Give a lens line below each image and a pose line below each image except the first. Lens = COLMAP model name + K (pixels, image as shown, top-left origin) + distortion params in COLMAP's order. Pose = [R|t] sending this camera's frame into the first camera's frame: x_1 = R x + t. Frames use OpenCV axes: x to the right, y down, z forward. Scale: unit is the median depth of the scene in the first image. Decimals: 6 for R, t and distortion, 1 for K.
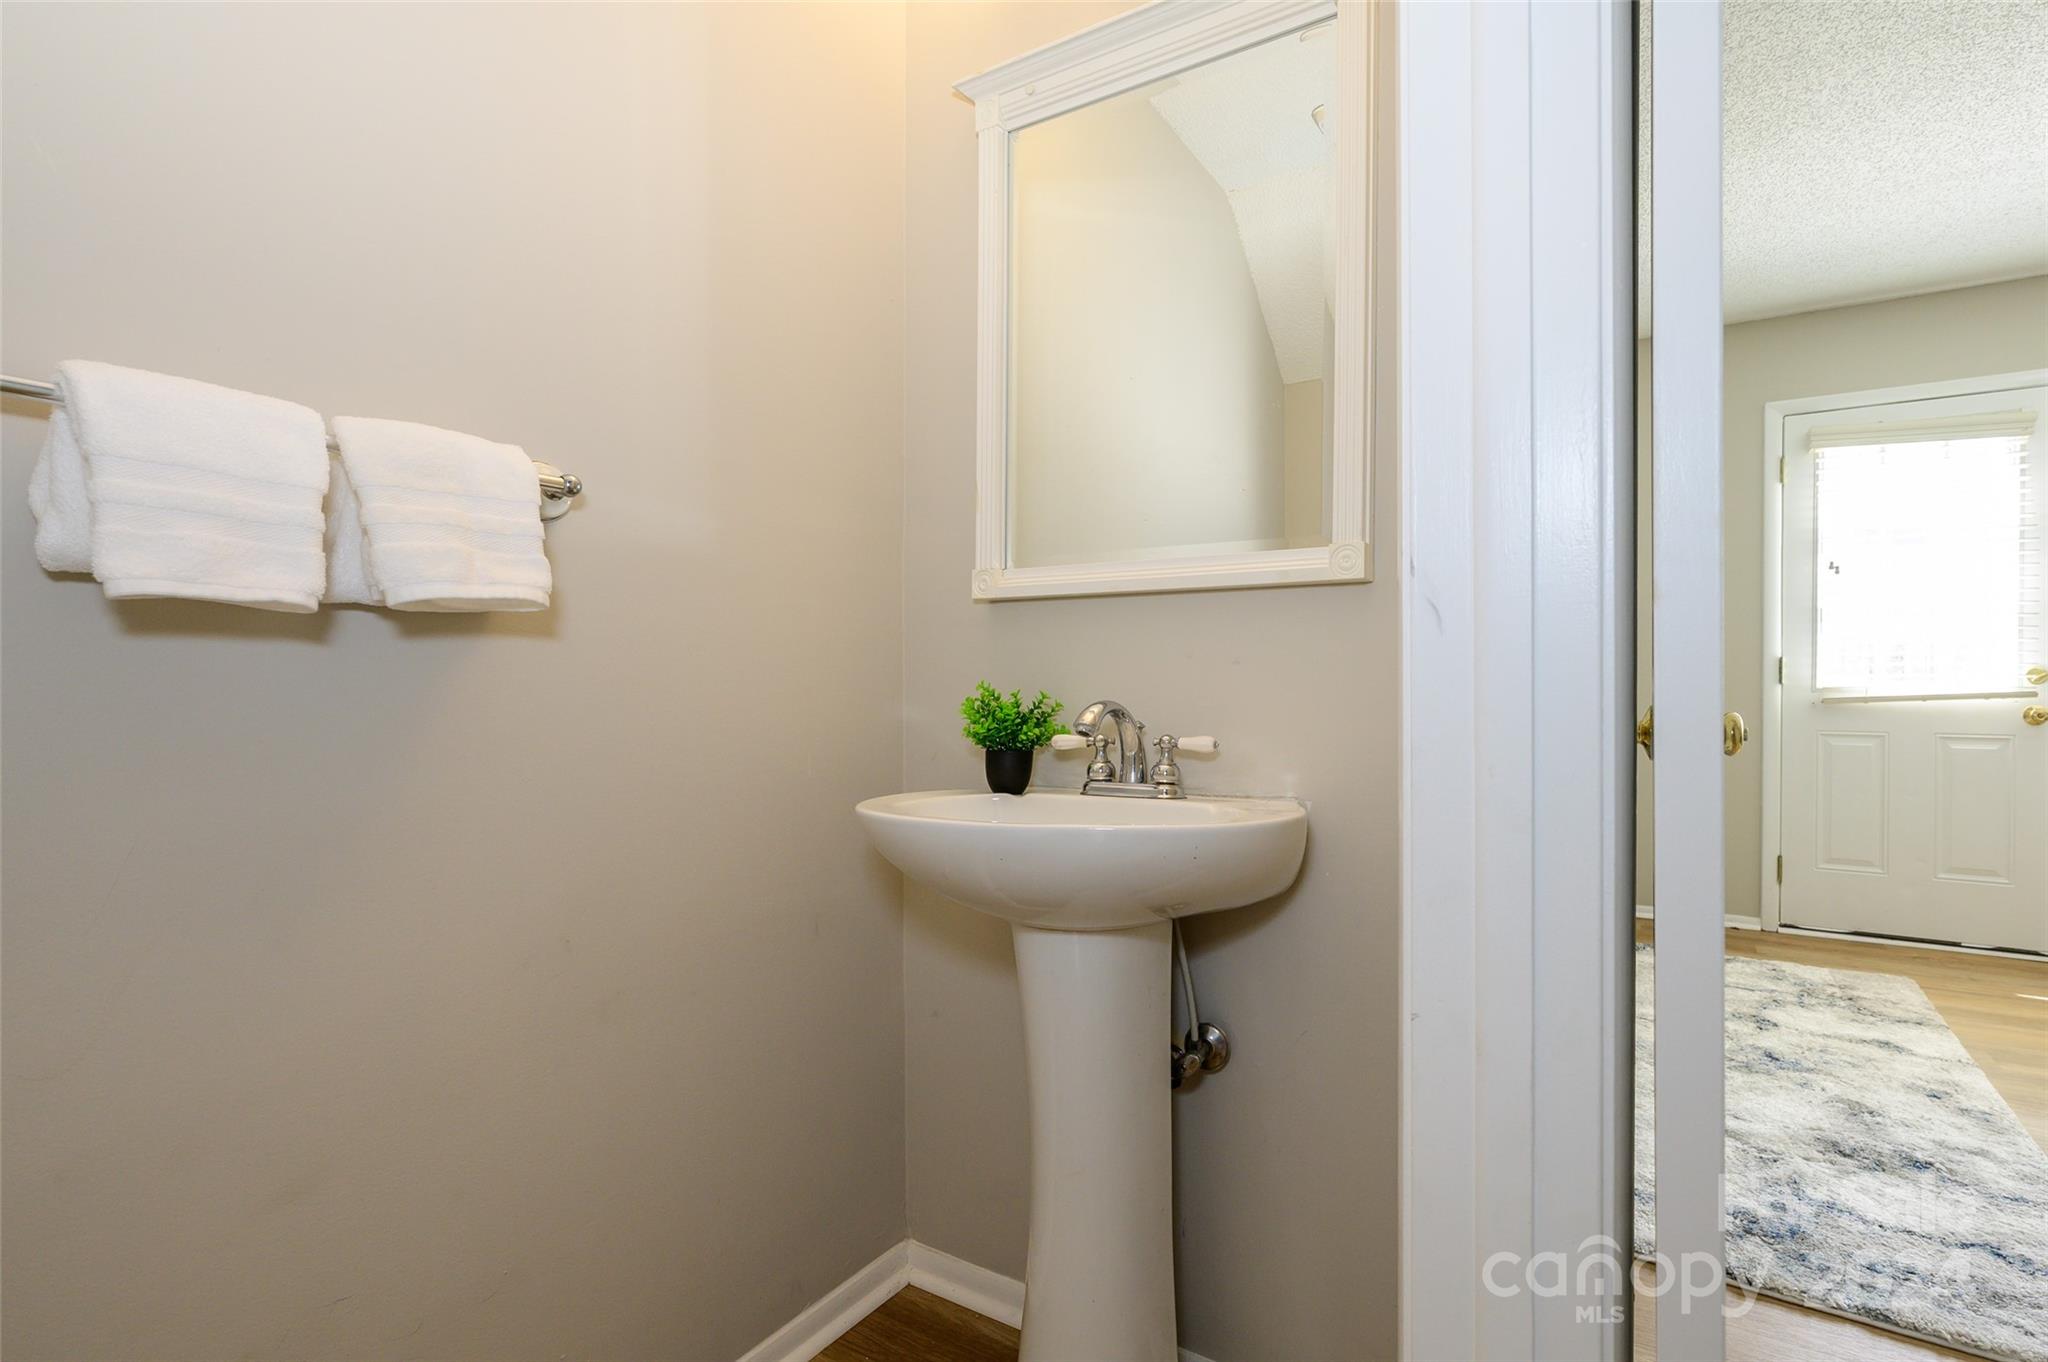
lens RADIAL K [[965.6, 0, 1024.9], [0, 965.6, 675.7], [0, 0, 1]] dist [-0.001191, -0.000217]
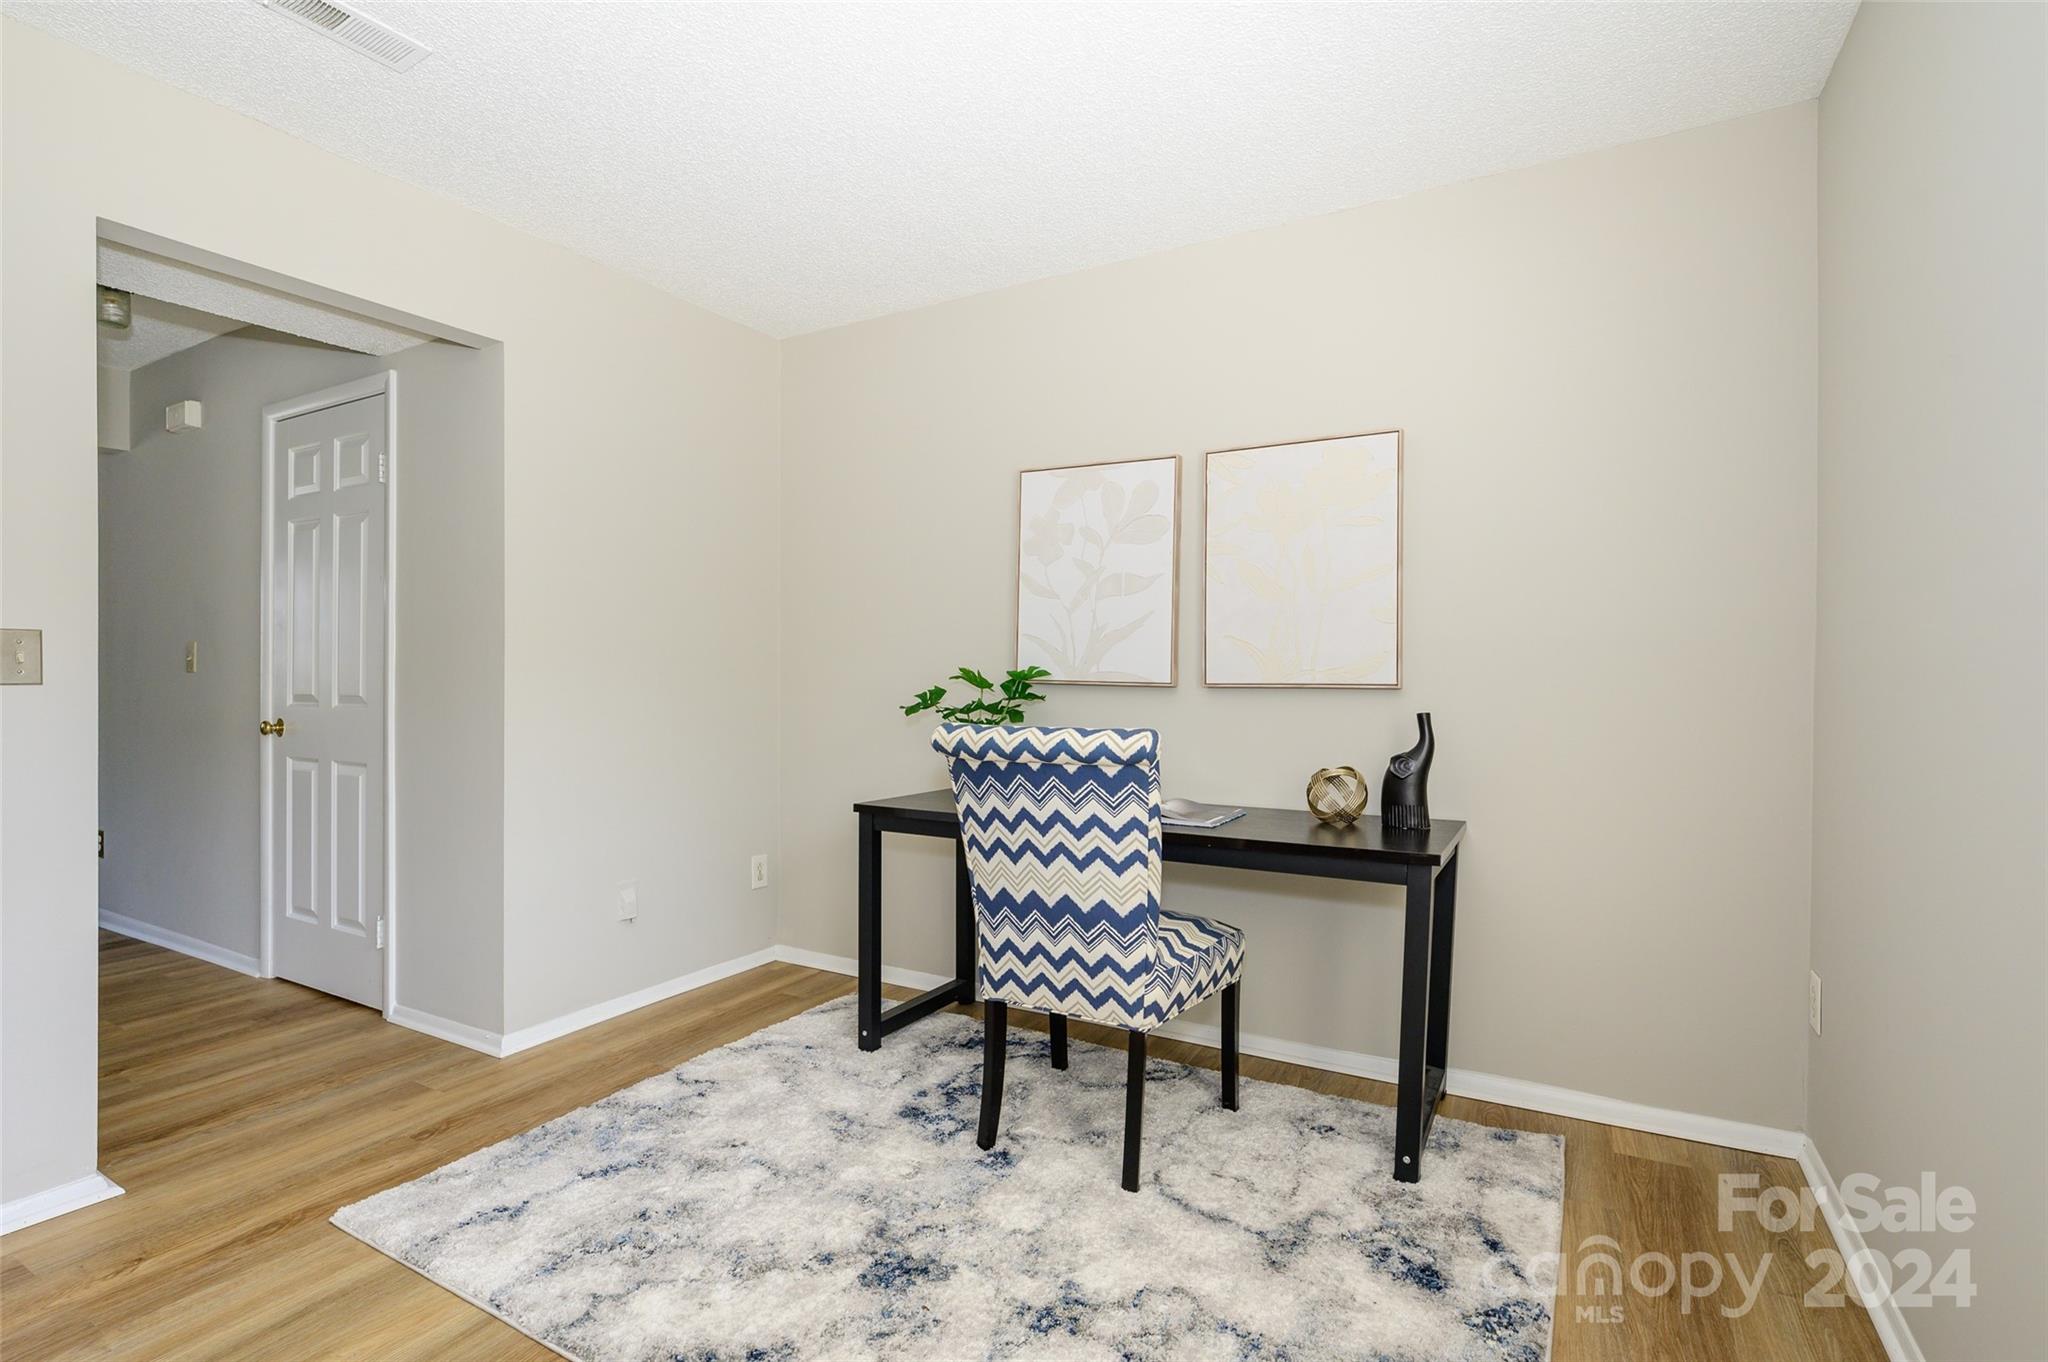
lens RADIAL K [[965.6, 0, 1018.2], [0, 965.6, 680.9], [0, 0, 1]] dist [-0.001191, -0.000217]
pose [[0.034523, 0.006336, -0.999384, 1.077341], [-0.001098, 0.999980, 0.006302, -0.026888], [0.999403, 0.000880, 0.034529, 0.767883]]
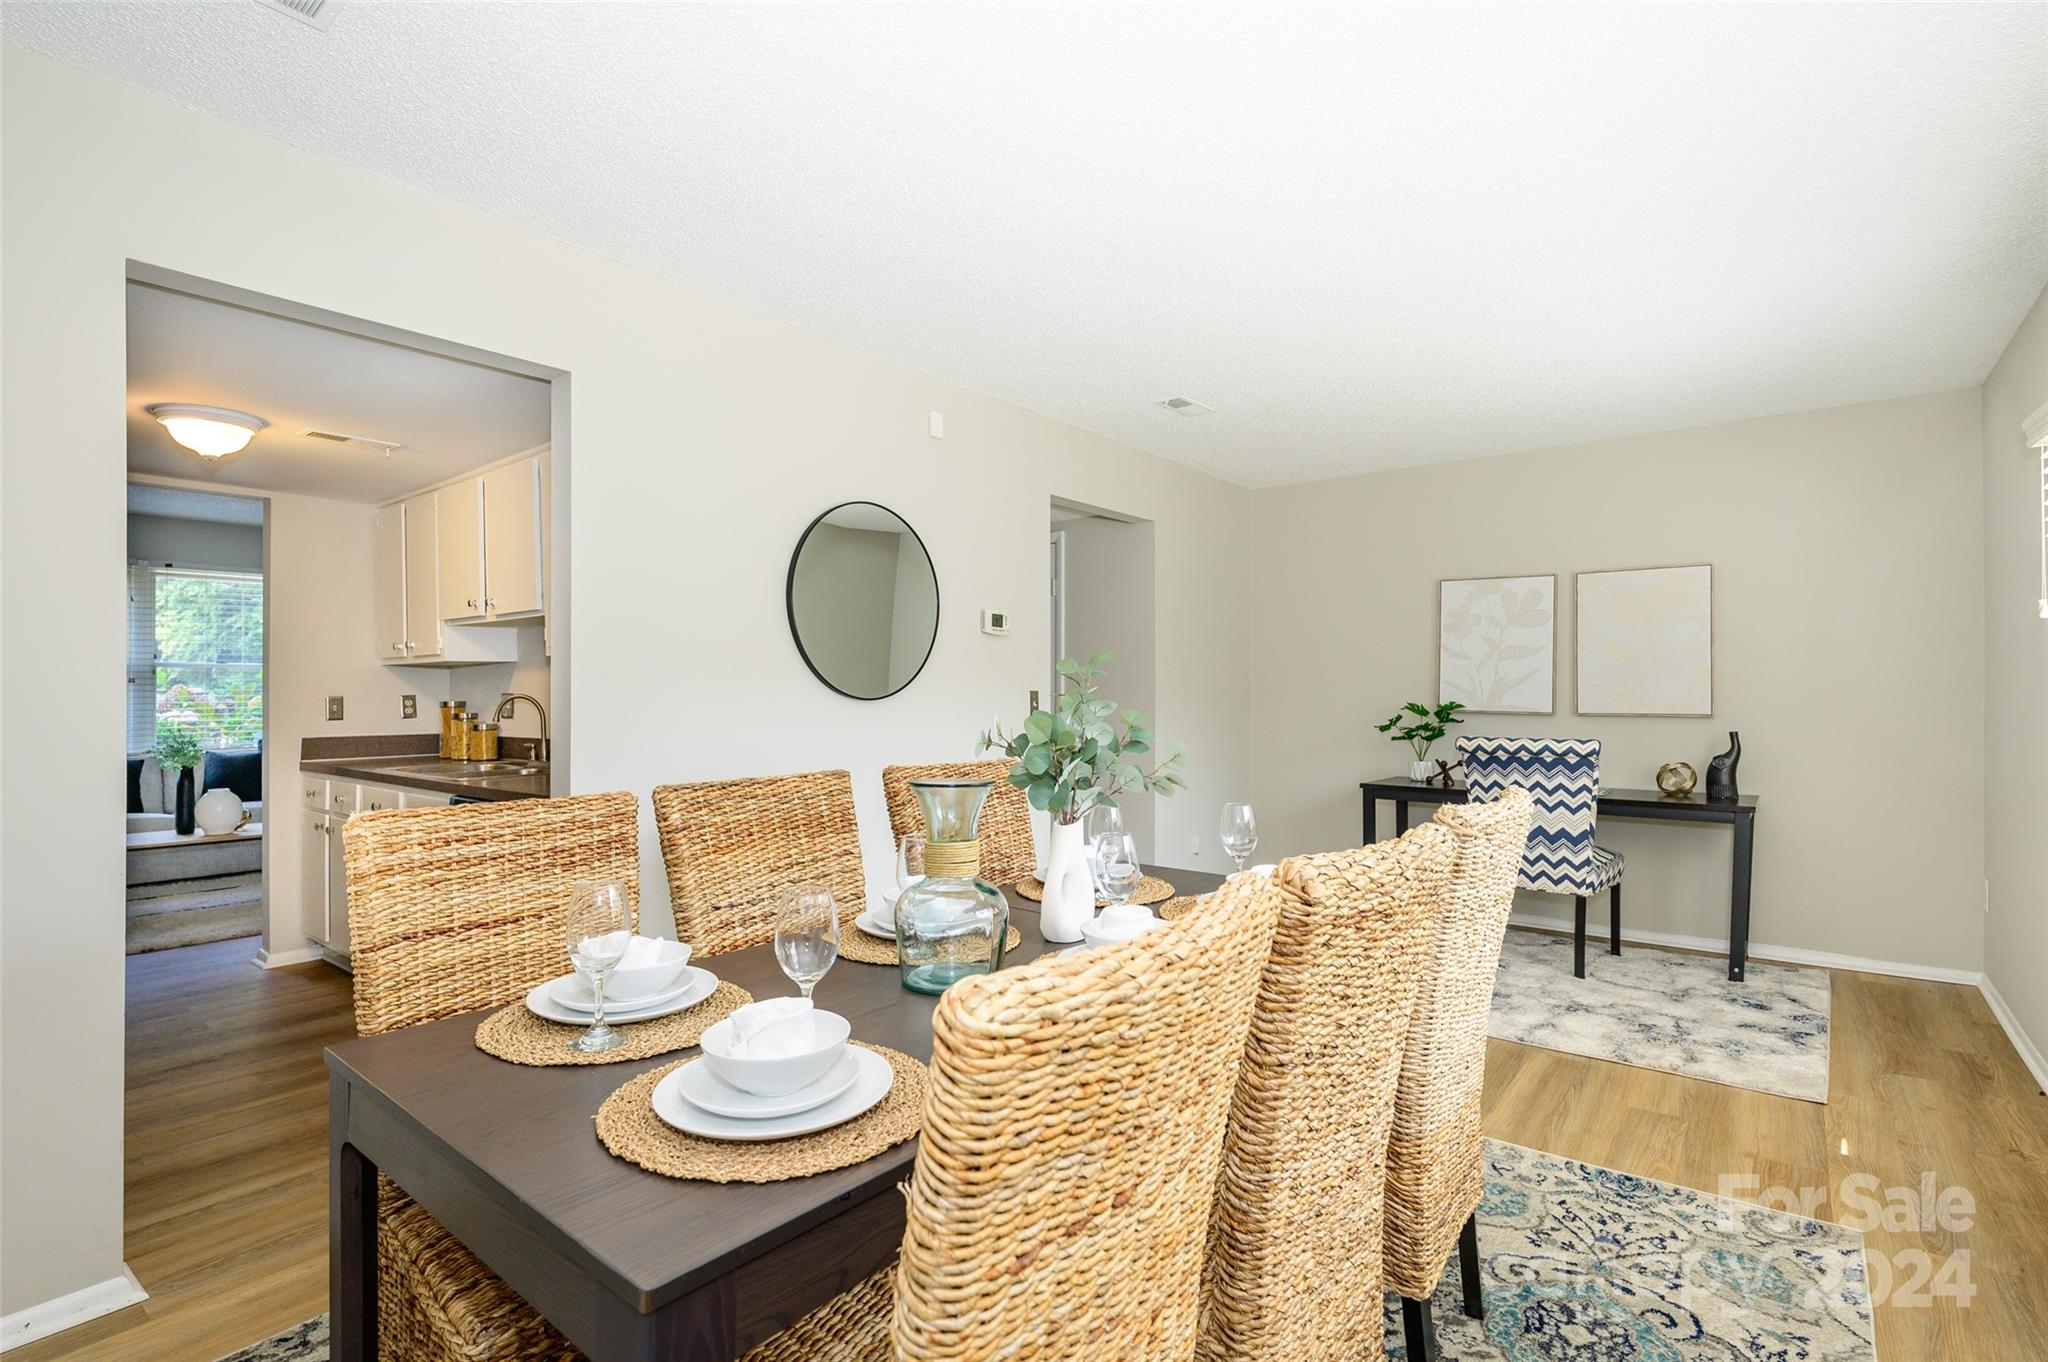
lens RADIAL K [[965.6, 0, 1017.1], [0, 965.6, 684.4], [0, 0, 1]] dist [-0.001191, -0.000217]
pose [[-0.122951, -0.005223, -0.992399, 1.709379], [0.002500, 0.999981, -0.005573, -0.054644], [0.992410, -0.003166, -0.122935, 0.336923]]
